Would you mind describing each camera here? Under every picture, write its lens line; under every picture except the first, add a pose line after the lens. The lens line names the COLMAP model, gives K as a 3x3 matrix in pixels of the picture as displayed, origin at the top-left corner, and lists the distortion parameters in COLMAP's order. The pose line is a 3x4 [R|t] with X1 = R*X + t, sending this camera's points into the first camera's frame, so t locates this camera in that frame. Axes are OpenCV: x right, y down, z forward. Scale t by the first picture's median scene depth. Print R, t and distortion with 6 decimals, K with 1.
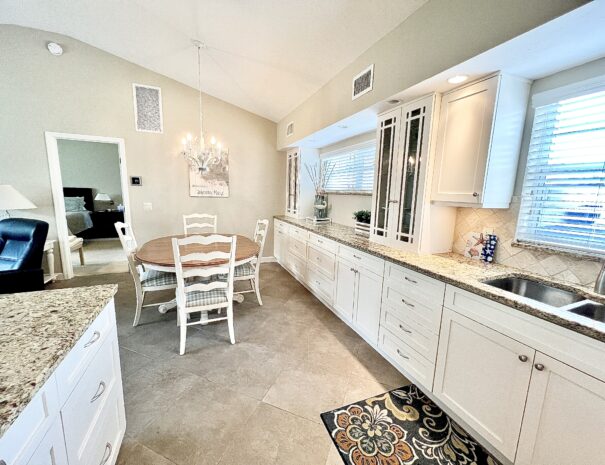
lens RADIAL K [[250.5, 0, 302.5], [0, 250.5, 232.5], [0, 0, 1]] dist [-0.000302, -0.000061]
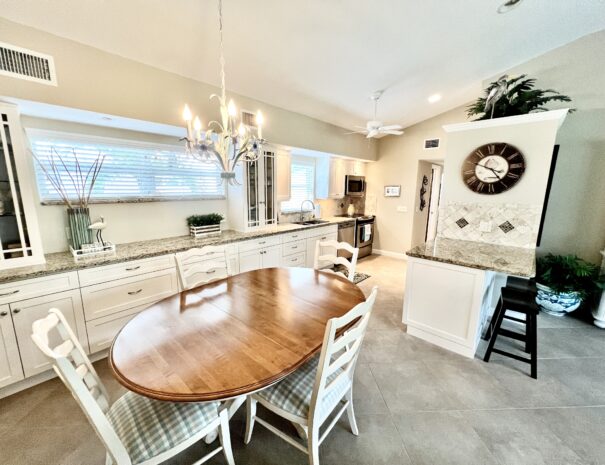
lens RADIAL K [[250.5, 0, 302.5], [0, 250.5, 232.5], [0, 0, 1]] dist [-0.000302, -0.000061]
pose [[-0.420220, -0.180027, 0.889385, -1.188612], [0.133809, 0.957114, 0.256959, -0.305344], [-0.897502, 0.226987, -0.378109, 1.359913]]
